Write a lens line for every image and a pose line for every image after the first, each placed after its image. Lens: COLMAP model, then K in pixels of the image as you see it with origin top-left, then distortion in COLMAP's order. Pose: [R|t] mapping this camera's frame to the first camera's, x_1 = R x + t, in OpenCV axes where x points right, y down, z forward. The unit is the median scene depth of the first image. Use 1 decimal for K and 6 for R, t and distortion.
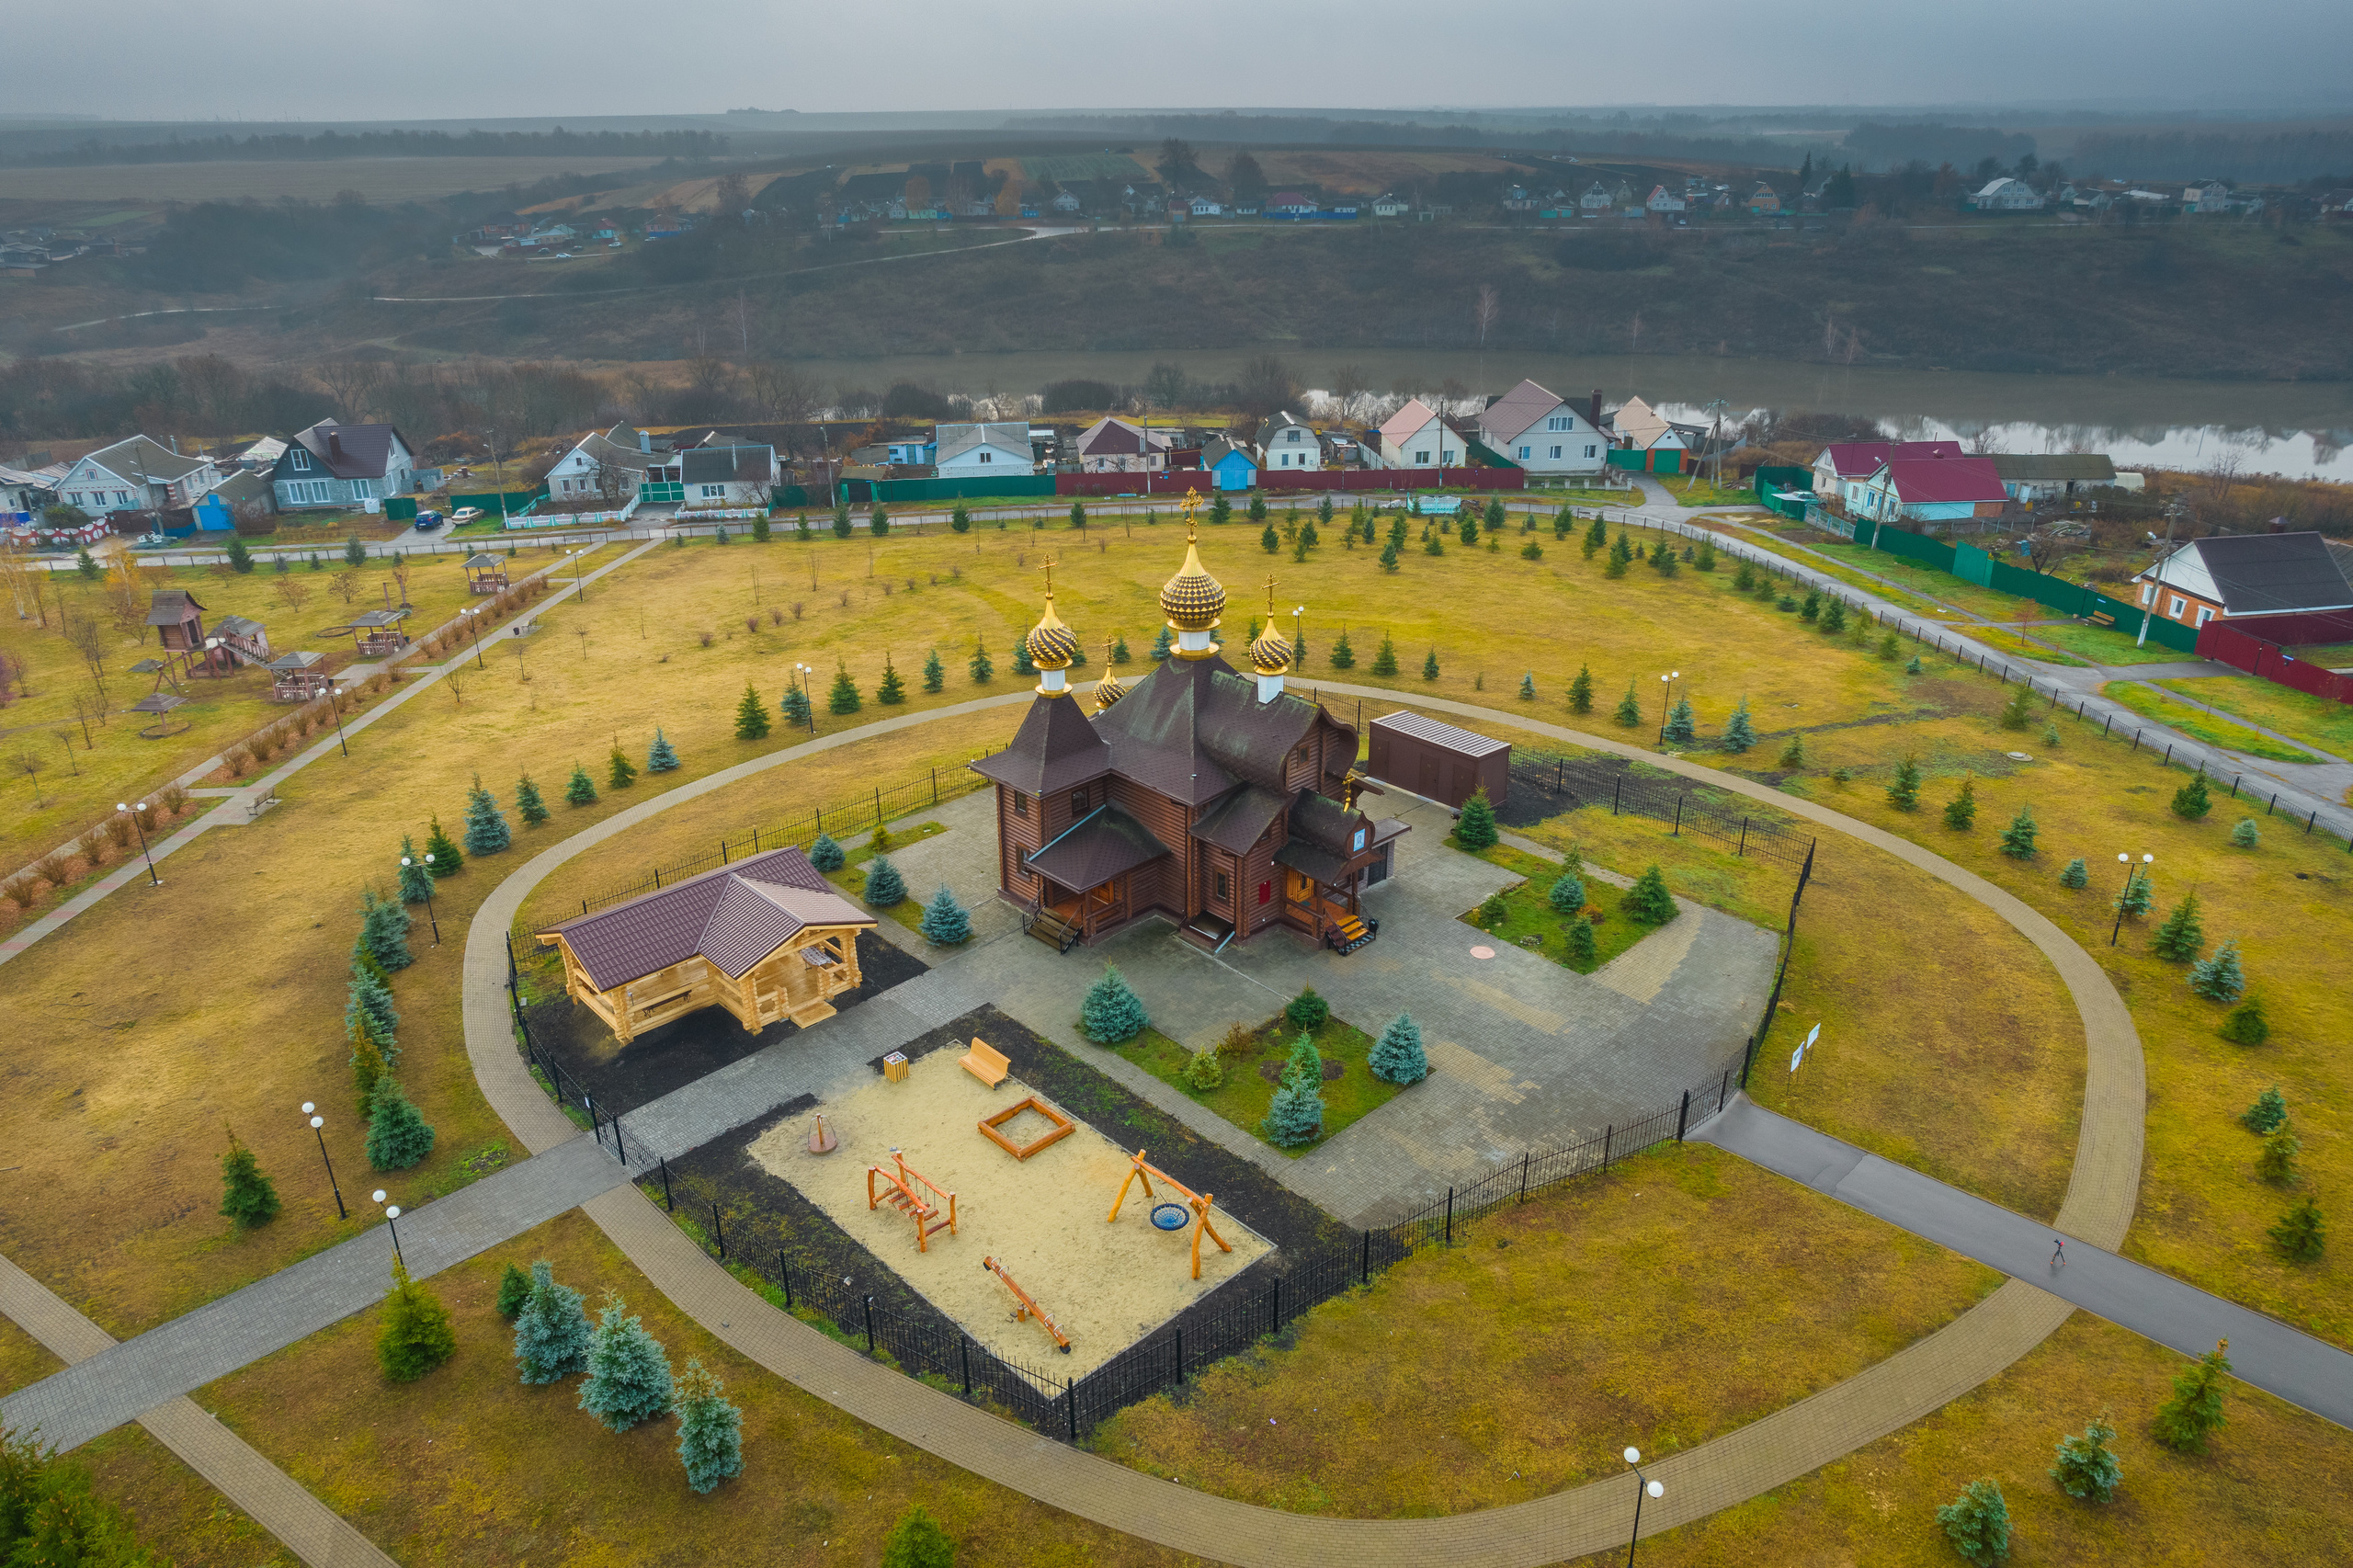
lens RADIAL K [[1520.4, 0, 1176.5], [0, 1520.4, 784.0], [0, 0, 1]] dist [-0.061396, 0.043970]
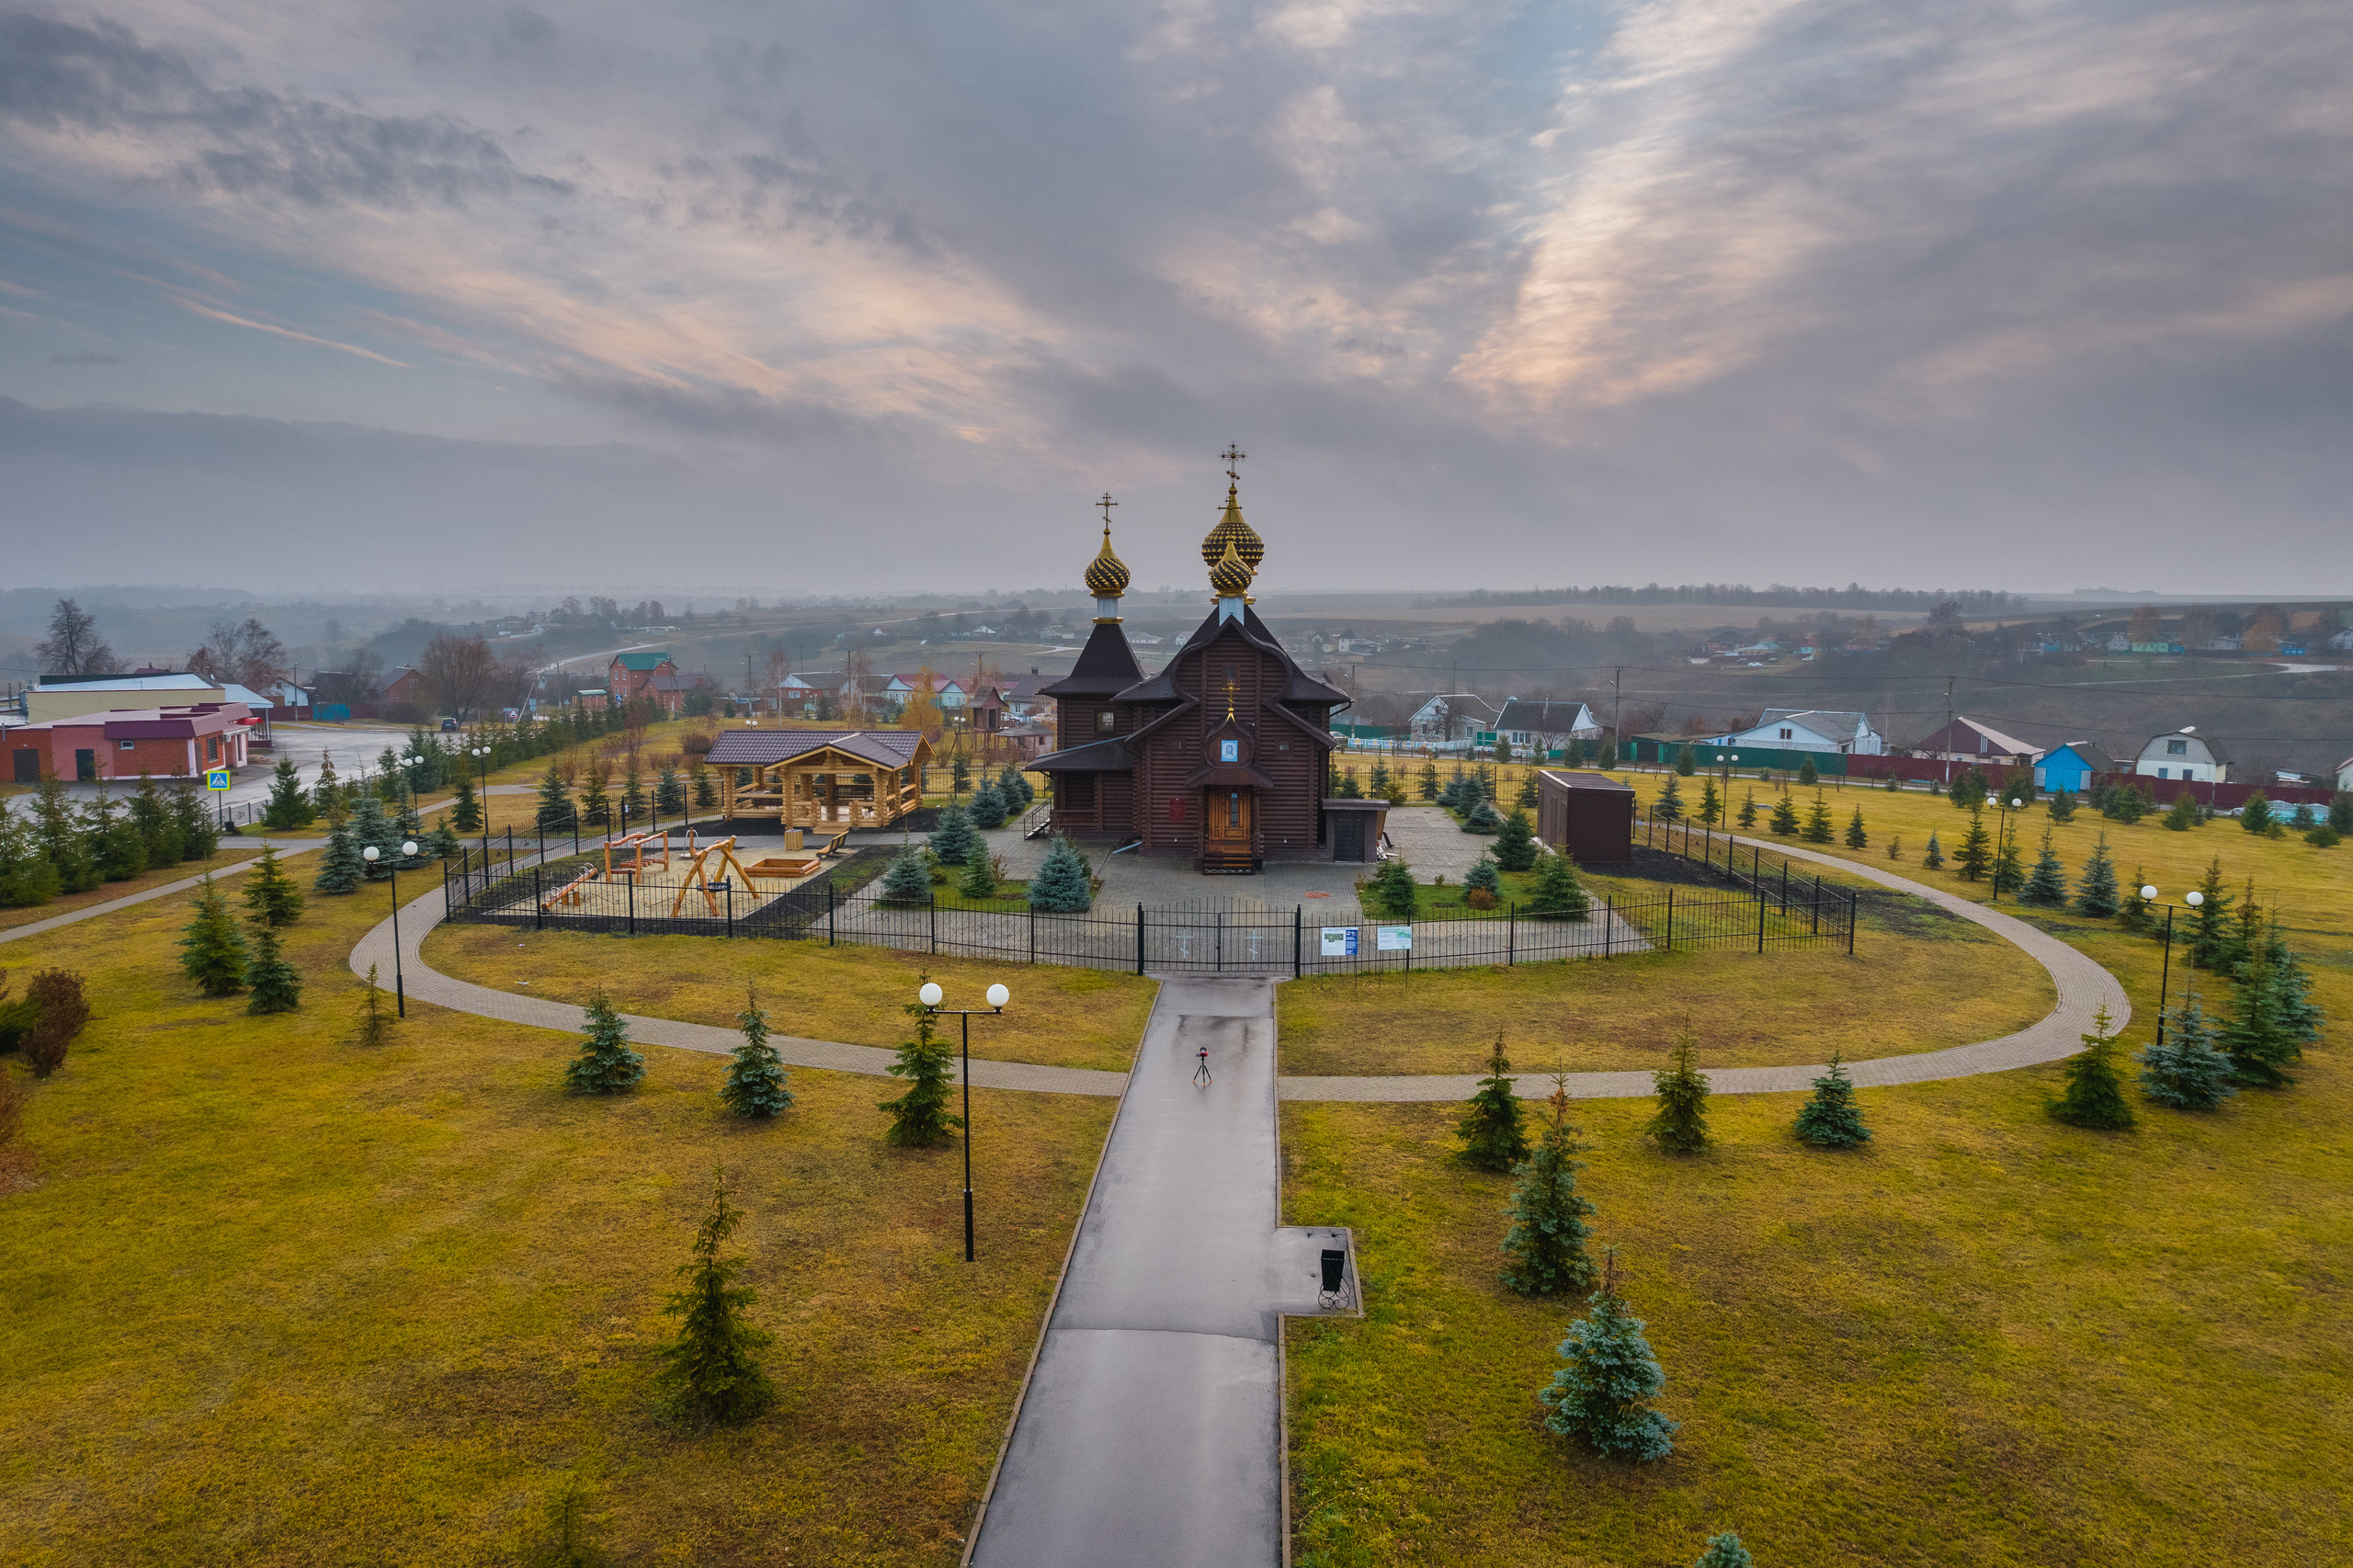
lens RADIAL K [[1500.6, 0, 1152.4], [0, 1500.6, 748.8], [0, 0, 1]] dist [-0.049287, 0.000145]
pose [[0.671123, 0.082968, -0.736689, 0.934528], [-0.309760, 0.934198, -0.176980, 0.257736], [0.673530, 0.346972, 0.652662, 0.389957]]
